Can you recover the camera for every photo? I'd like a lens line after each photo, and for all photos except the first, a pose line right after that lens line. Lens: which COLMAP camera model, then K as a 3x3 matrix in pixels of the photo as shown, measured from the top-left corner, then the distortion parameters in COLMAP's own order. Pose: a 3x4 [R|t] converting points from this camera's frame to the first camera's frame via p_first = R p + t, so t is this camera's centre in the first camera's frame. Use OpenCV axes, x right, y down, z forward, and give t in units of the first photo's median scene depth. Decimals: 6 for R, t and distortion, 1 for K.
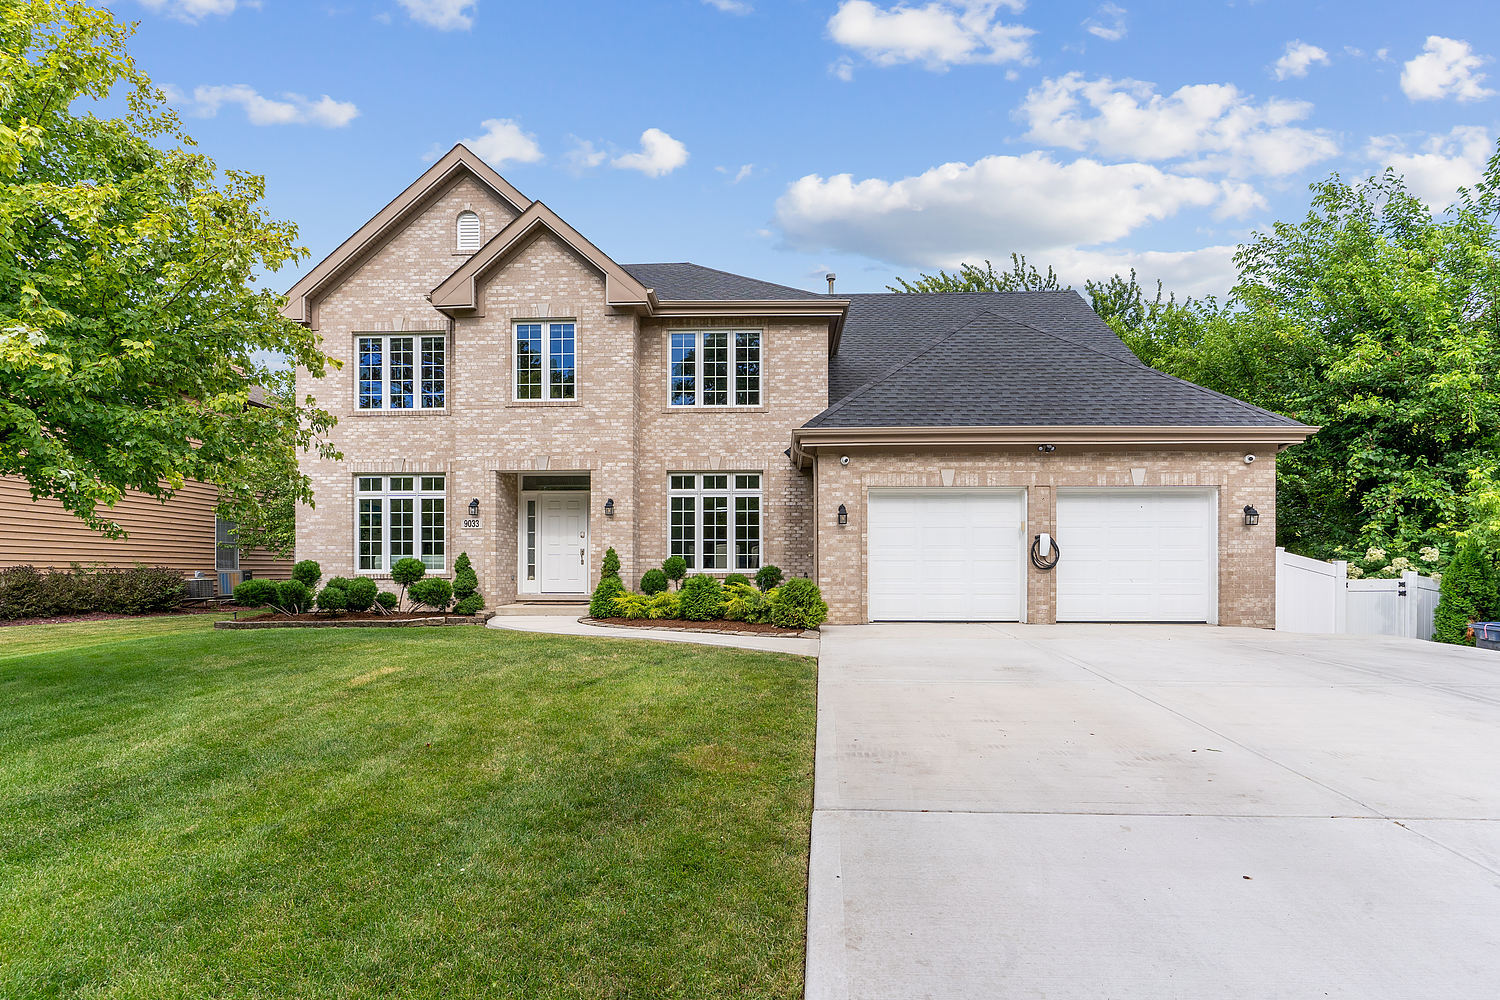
lens RADIAL K [[755.7, 0, 754.5], [0, 755.7, 566.0], [0, 0, 1]] dist [0.010581, 0.000311]
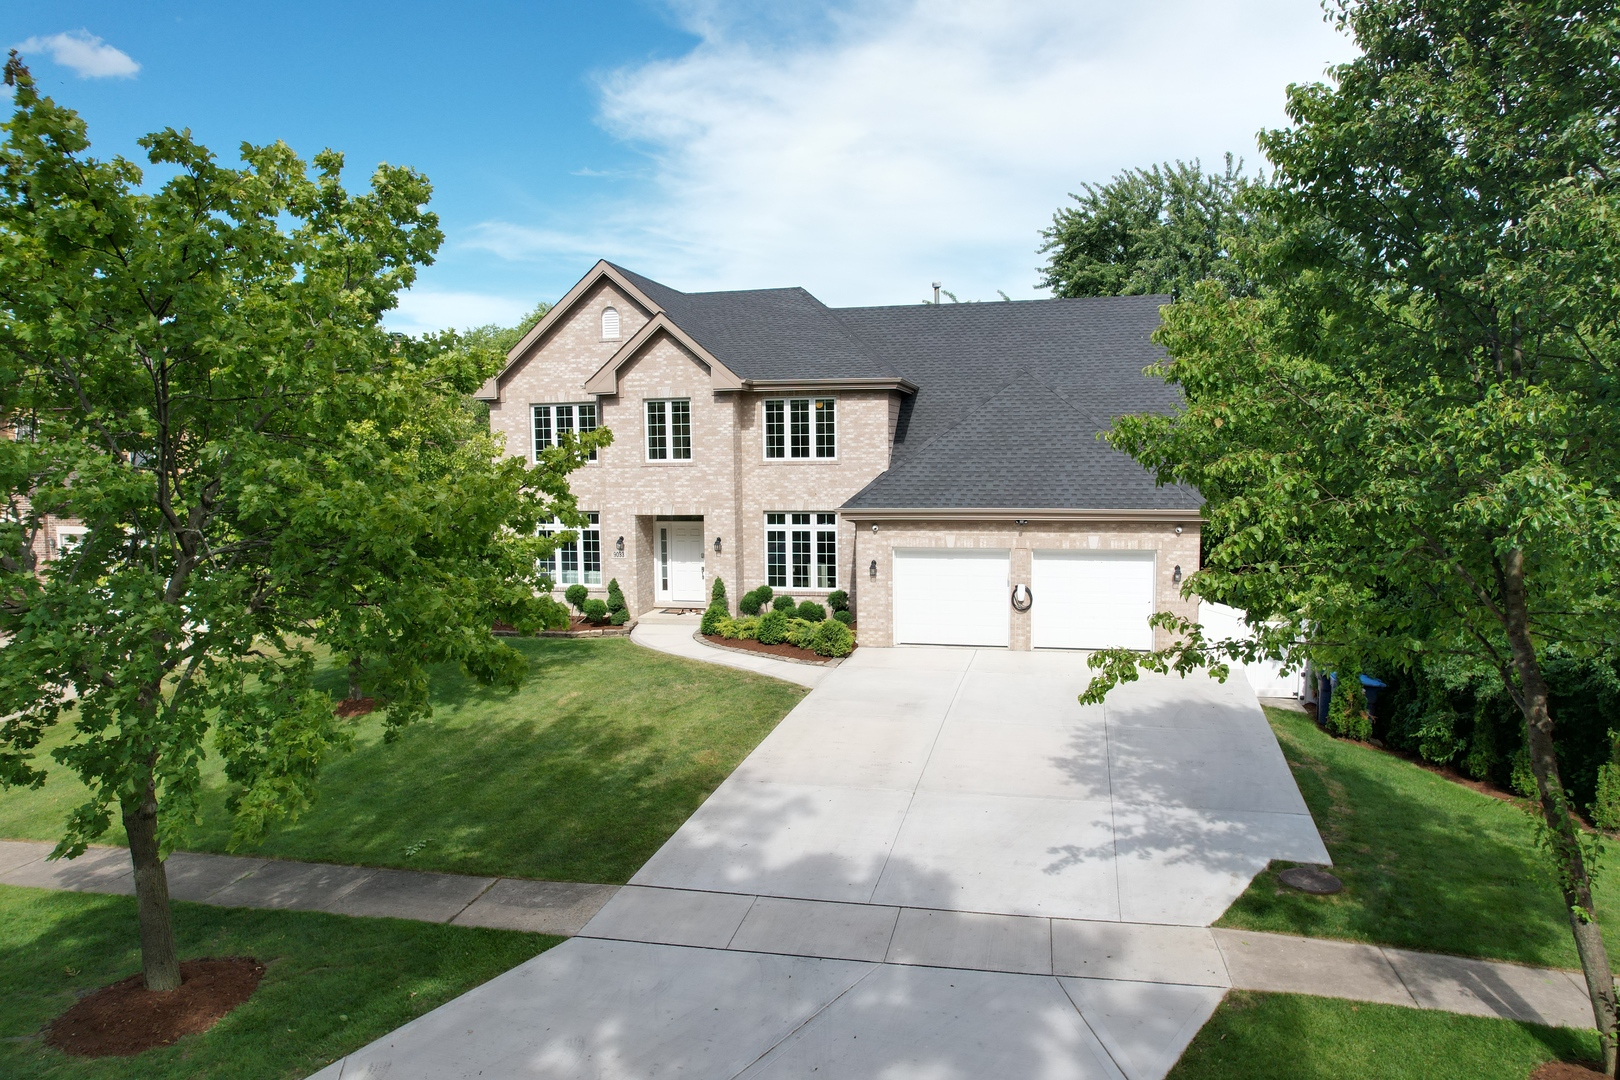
lens RADIAL K [[1028.5, 0, 812.0], [0, 1028.5, 537.3], [0, 0, 1]] dist [-0.021828, 0.000578]
pose [[0.982343, 0.003956, -0.187046, 0.291104], [0.013995, 0.995421, 0.094553, -0.246528], [0.186564, -0.095501, 0.977790, -0.685833]]
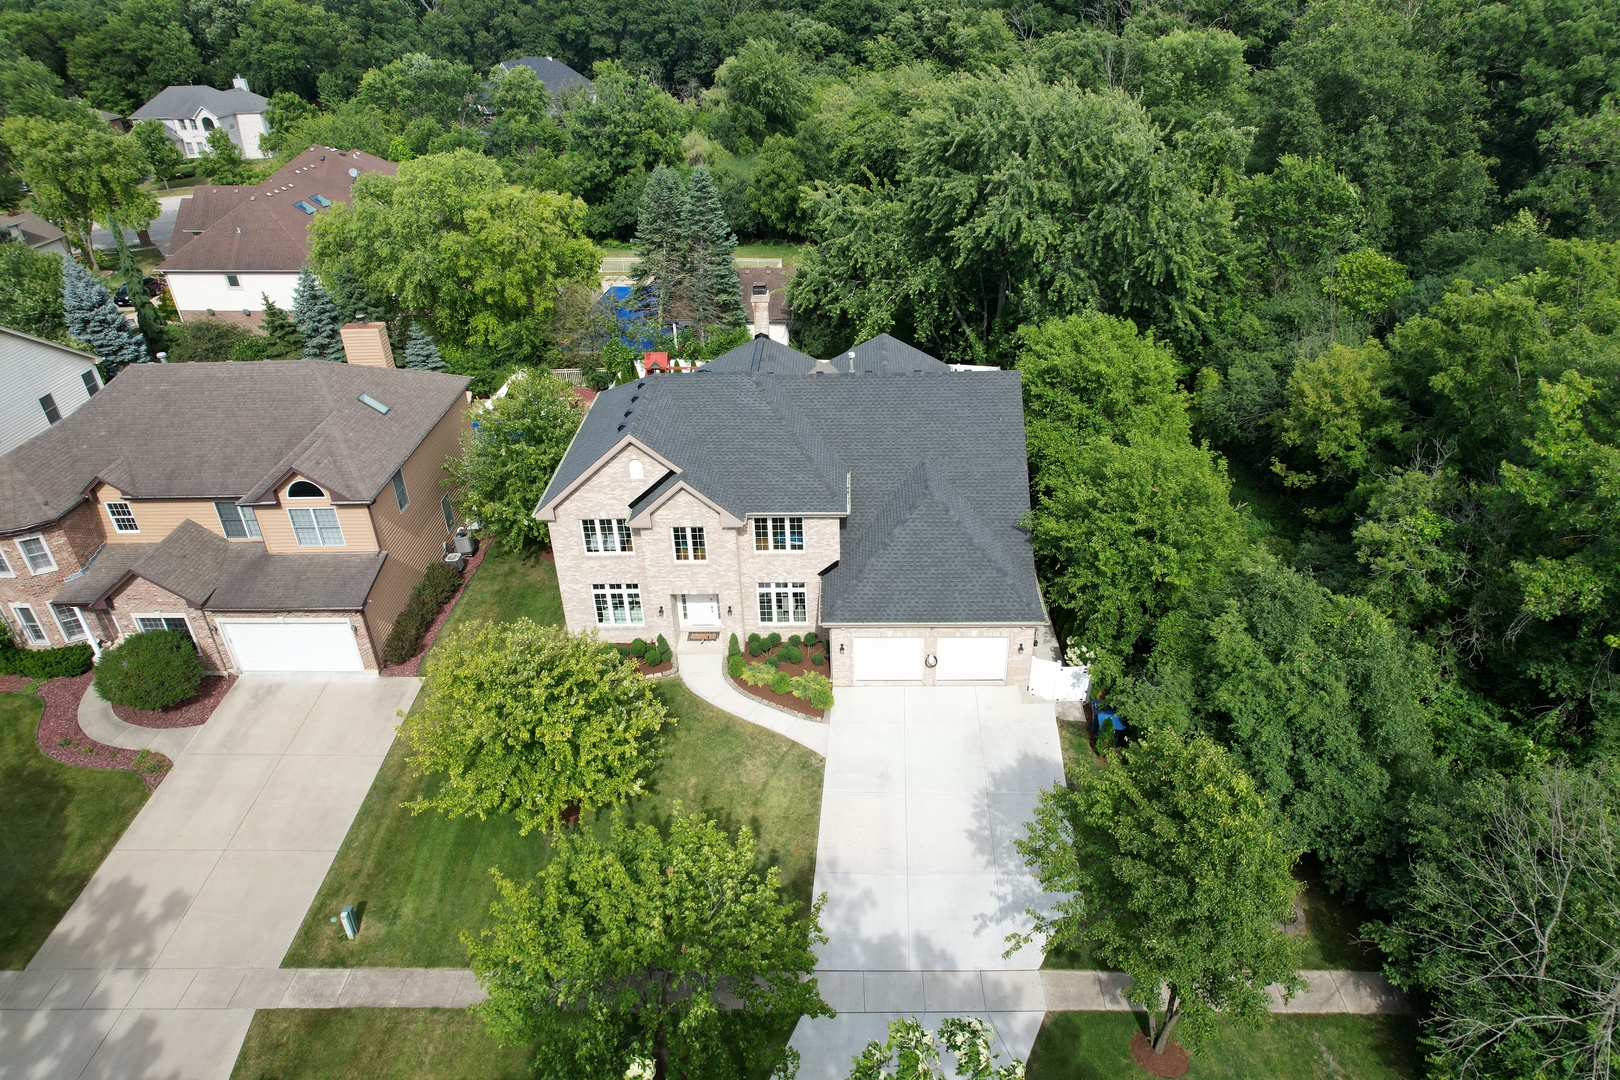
lens RADIAL K [[1028.5, 0, 814.5], [0, 1028.5, 539.2], [0, 0, 1]] dist [-0.021828, 0.000578]
pose [[0.999552, -0.029385, -0.005645, 0.049586], [0.028039, 0.853950, 0.519600, -1.577720], [-0.010448, -0.519525, 0.854391, -1.169616]]
